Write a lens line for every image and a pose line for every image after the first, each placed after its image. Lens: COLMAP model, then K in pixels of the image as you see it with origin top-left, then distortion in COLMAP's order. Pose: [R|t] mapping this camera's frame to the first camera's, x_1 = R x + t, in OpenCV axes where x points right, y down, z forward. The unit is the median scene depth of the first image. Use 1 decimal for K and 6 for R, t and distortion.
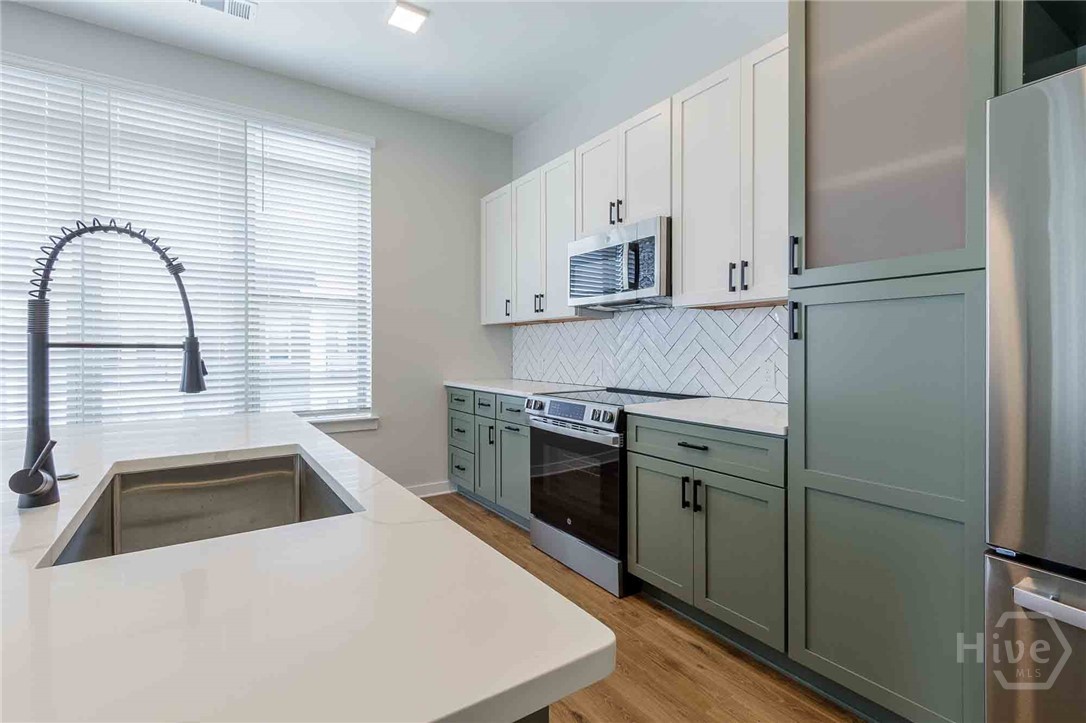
lens RADIAL K [[504.3, 0, 501.6], [0, 504.3, 352.5], [0, 0, 1]] dist [0.001534, 0.000043]
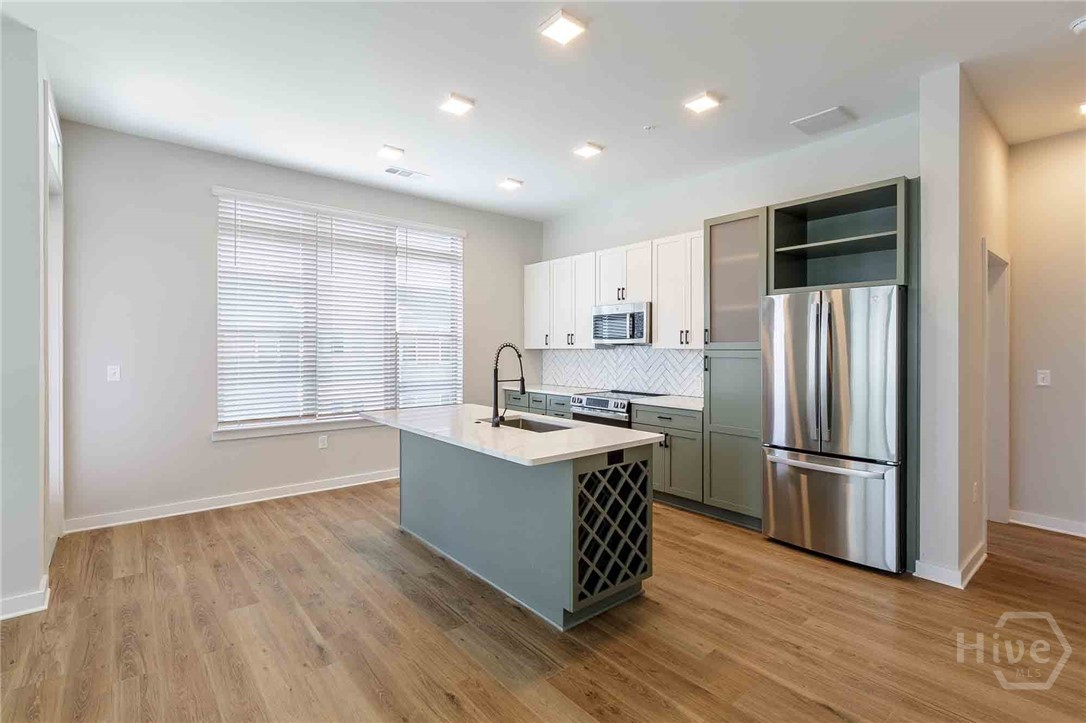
lens RADIAL K [[506.2, 0, 530.8], [0, 506.2, 350.3], [0, 0, 1]] dist [0.000130, 0.000091]
pose [[0.990265, 0.004101, 0.139135, -0.387461], [-0.003353, 0.999979, -0.005611, -0.070470], [-0.139155, 0.005090, 0.990258, -0.845512]]
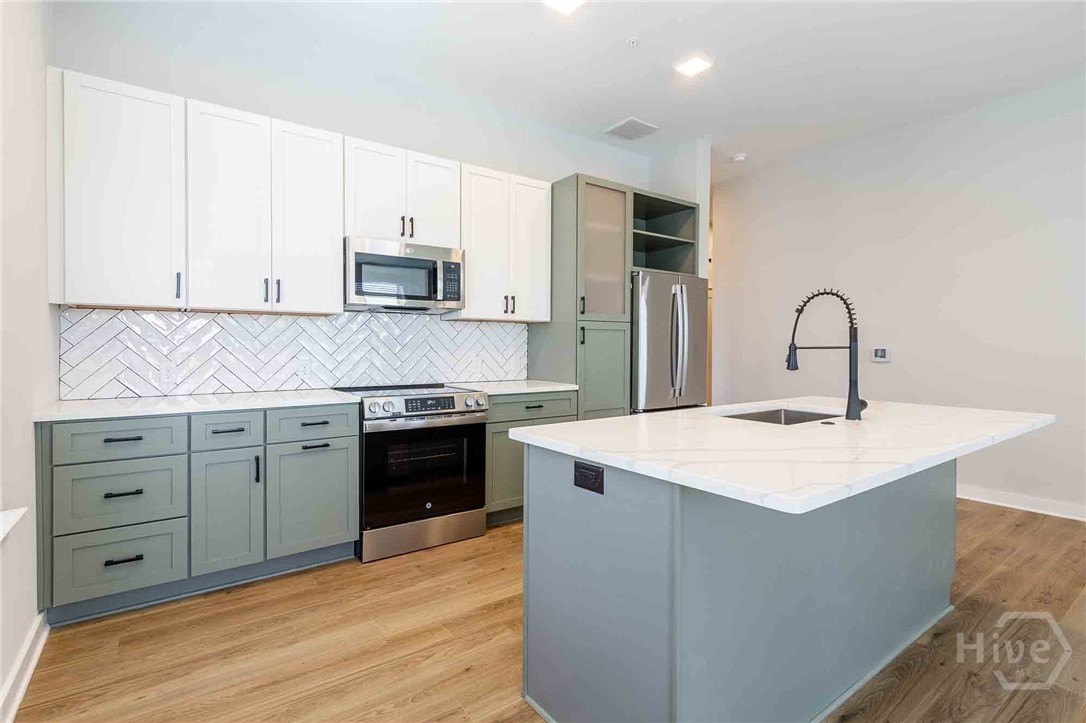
lens RADIAL K [[506.2, 0, 530.8], [0, 506.2, 350.3], [0, 0, 1]] dist [0.000130, 0.000091]
pose [[-0.073641, -0.002816, 0.997281, -1.023989], [0.005252, 0.999981, 0.003212, -0.004790], [-0.997271, 0.005474, -0.073625, 0.899312]]
